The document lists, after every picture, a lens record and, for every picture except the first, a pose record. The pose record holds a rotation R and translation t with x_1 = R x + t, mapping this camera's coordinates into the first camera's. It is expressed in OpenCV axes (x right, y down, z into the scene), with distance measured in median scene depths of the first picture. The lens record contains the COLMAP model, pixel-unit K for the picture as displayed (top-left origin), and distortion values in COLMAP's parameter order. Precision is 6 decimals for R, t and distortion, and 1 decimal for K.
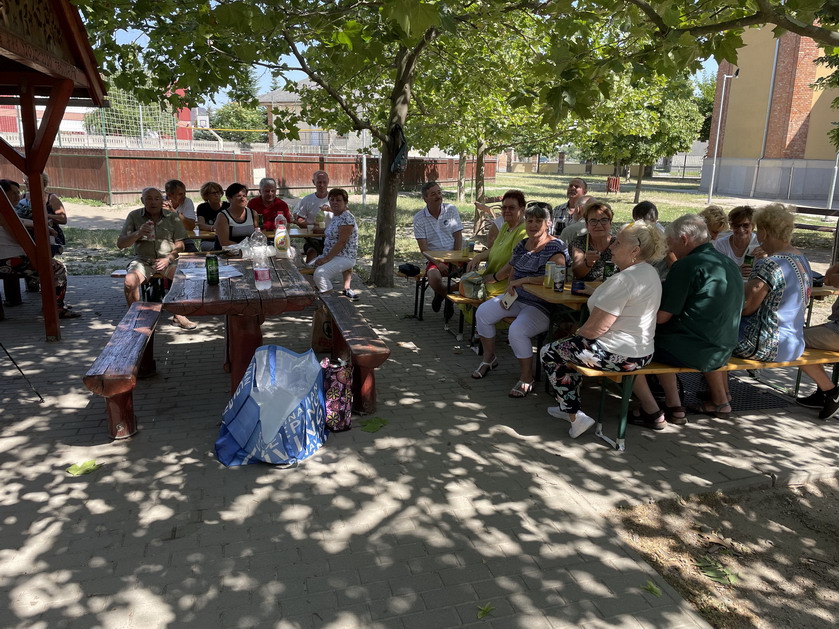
lens RADIAL K [[636.8, 0, 418.5], [0, 636.8, 315.2], [0, 0, 1]] dist [0.081355, -0.101672]
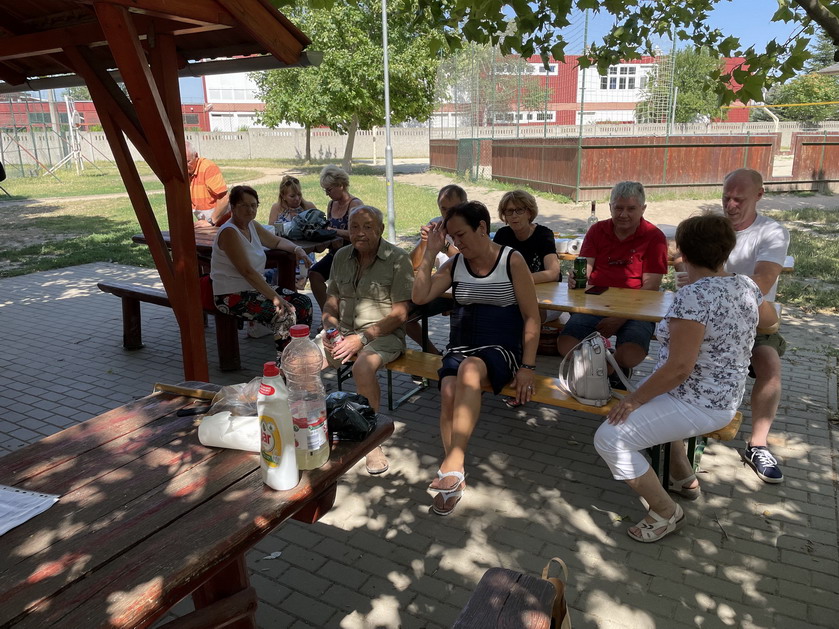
lens RADIAL K [[636.8, 0, 415.4], [0, 636.8, 311.5], [0, 0, 1]] dist [0.081355, -0.101672]
pose [[0.690560, 0.152489, -0.707018, 0.005308], [-0.142886, 0.987020, 0.073320, -0.036958], [0.709021, 0.050391, 0.703385, 0.157014]]
